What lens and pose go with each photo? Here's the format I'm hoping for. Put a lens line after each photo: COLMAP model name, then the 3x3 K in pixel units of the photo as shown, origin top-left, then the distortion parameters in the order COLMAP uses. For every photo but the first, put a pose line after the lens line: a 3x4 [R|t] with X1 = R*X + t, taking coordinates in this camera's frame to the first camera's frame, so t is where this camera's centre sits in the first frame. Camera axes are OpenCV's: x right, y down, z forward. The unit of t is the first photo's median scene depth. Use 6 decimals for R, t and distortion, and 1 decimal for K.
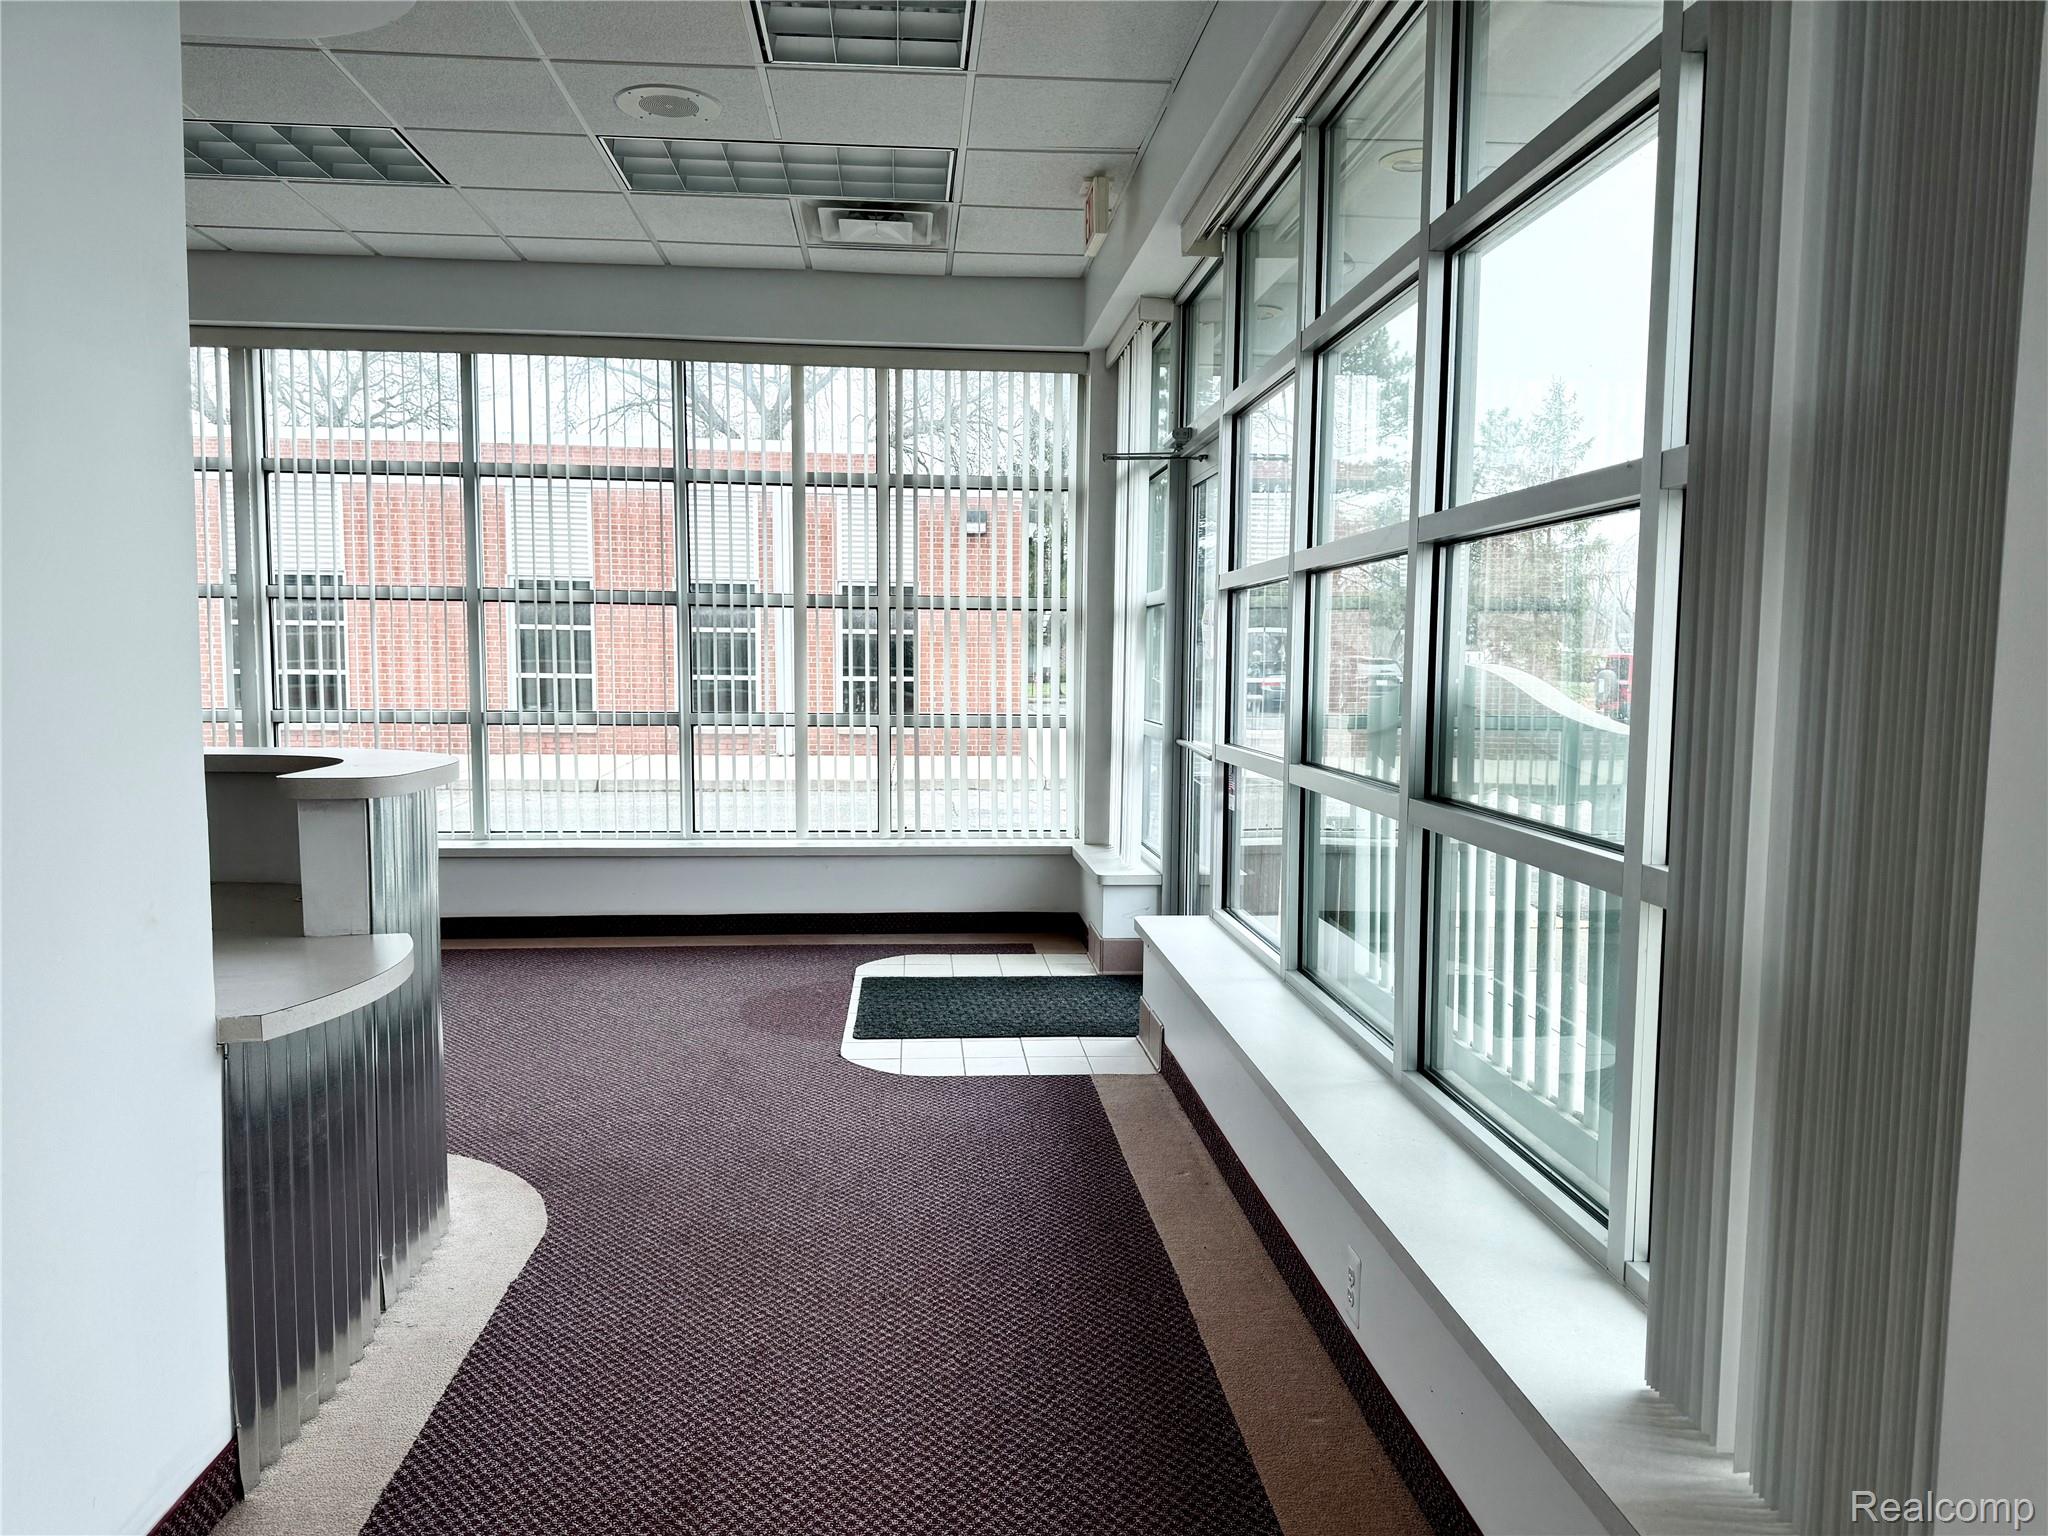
lens RADIAL K [[1476.3, 0, 1024.0], [0, 1476.3, 768.0], [0, 0, 1]] dist [0.072522, -0.060881]
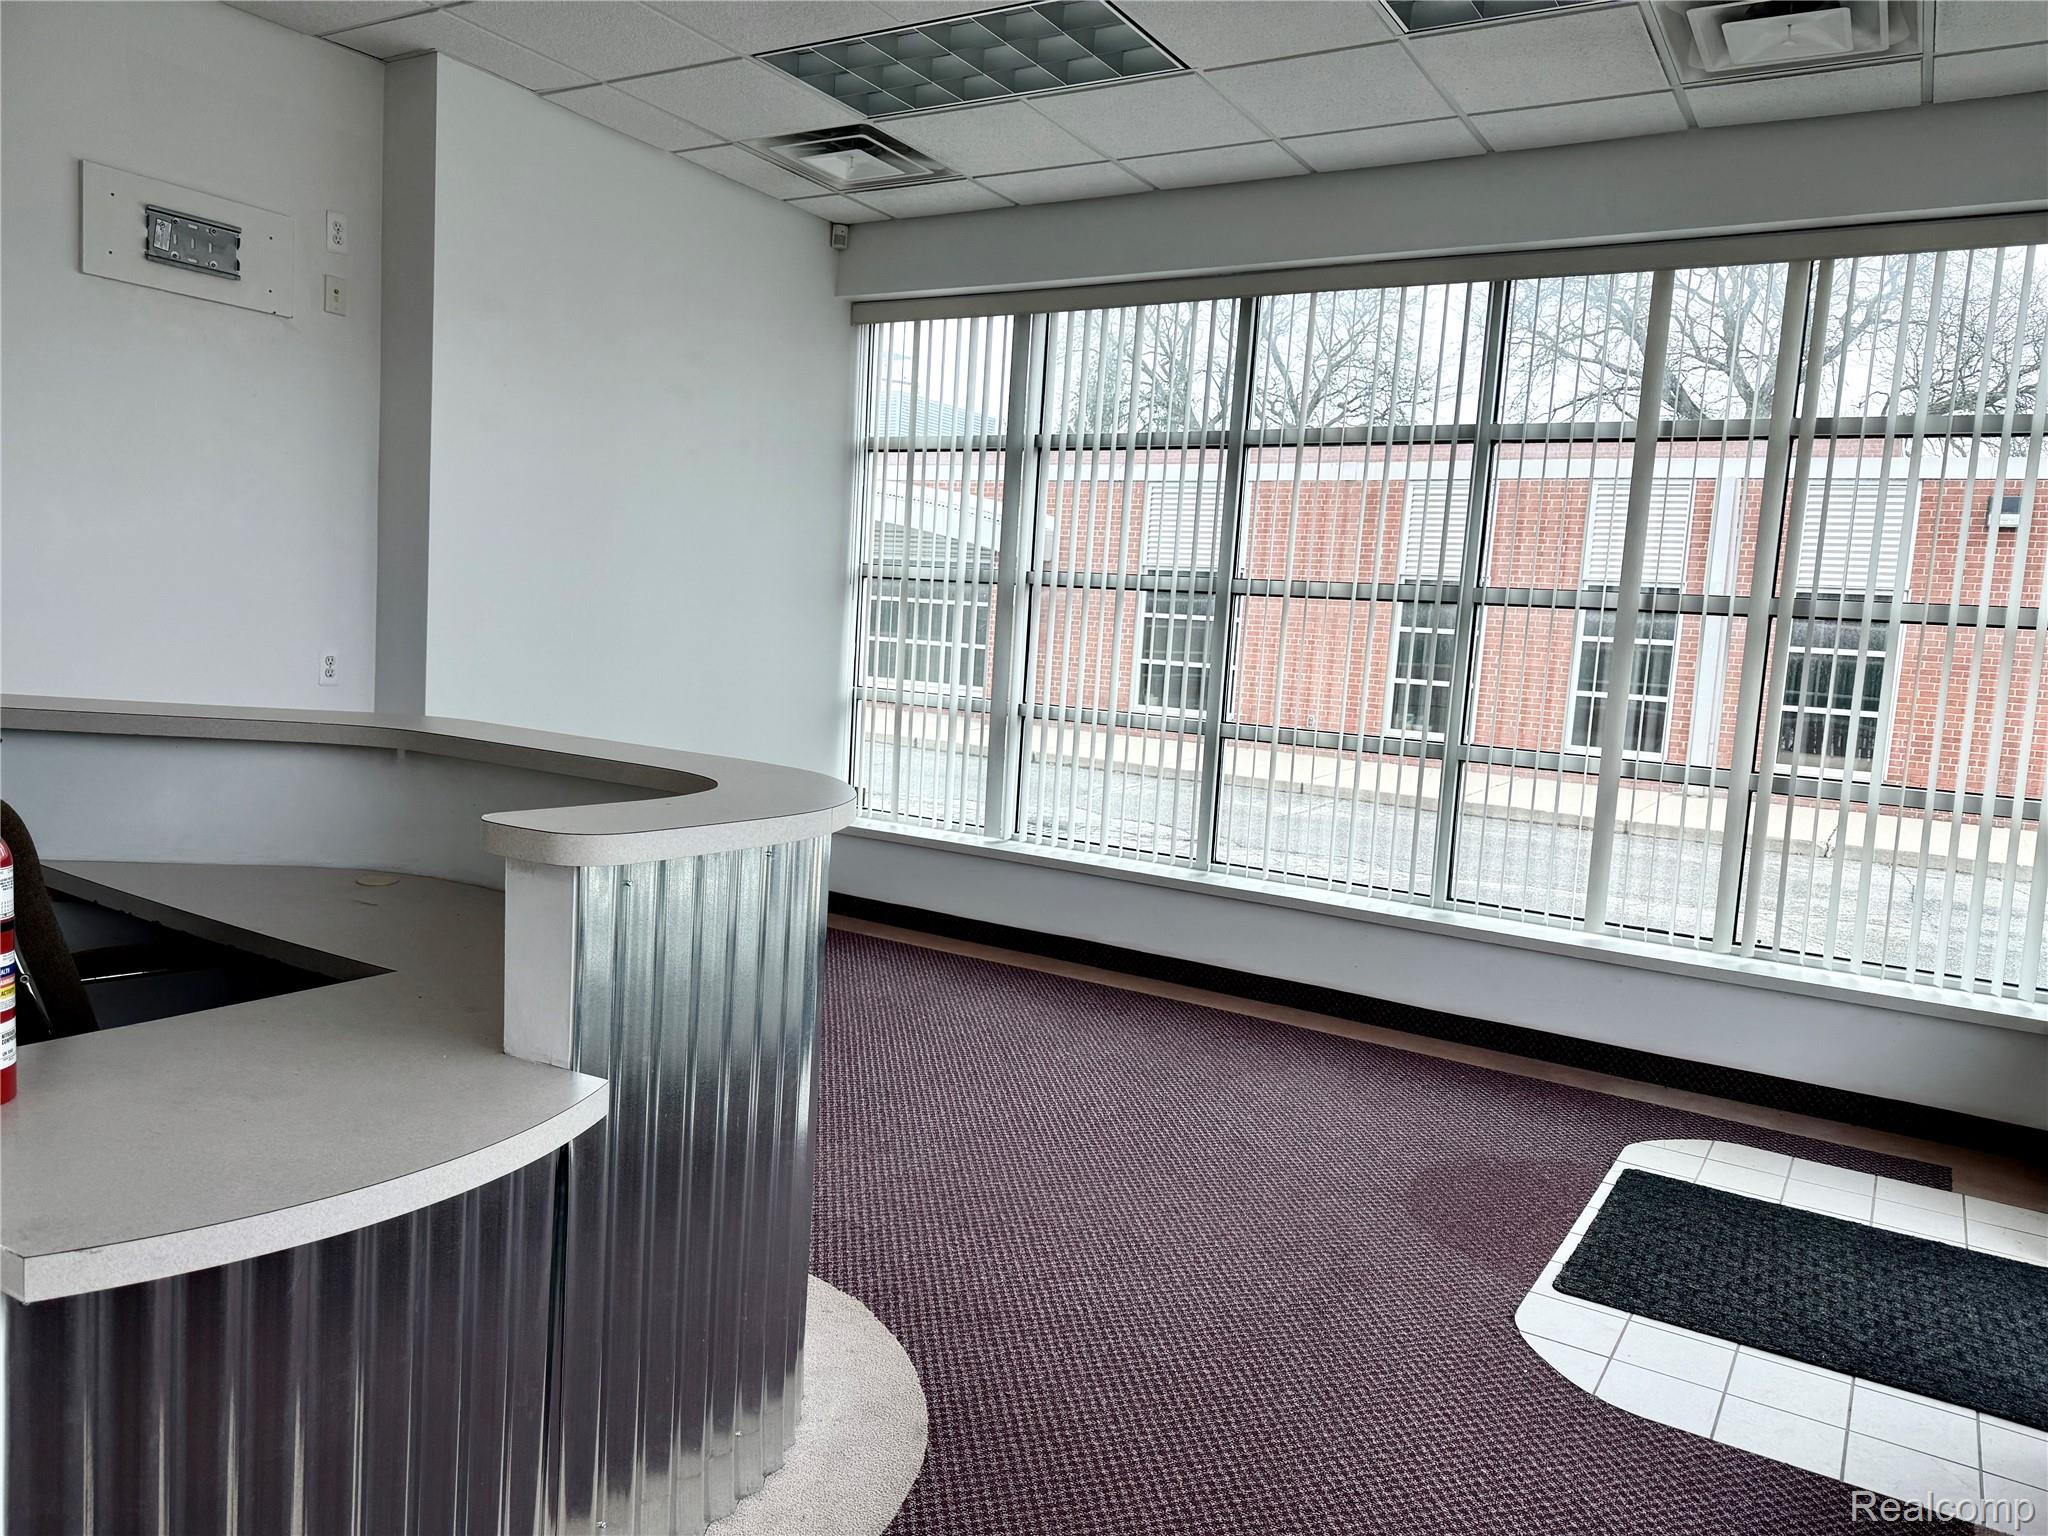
lens RADIAL K [[1476.3, 0, 1024.0], [0, 1476.3, 768.0], [0, 0, 1]] dist [0.072522, -0.060881]
pose [[0.810720, 0.097024, -0.577338, 0.040049], [-0.099315, 0.994671, 0.027697, -0.027001], [0.576948, 0.034884, 0.816035, 0.272304]]
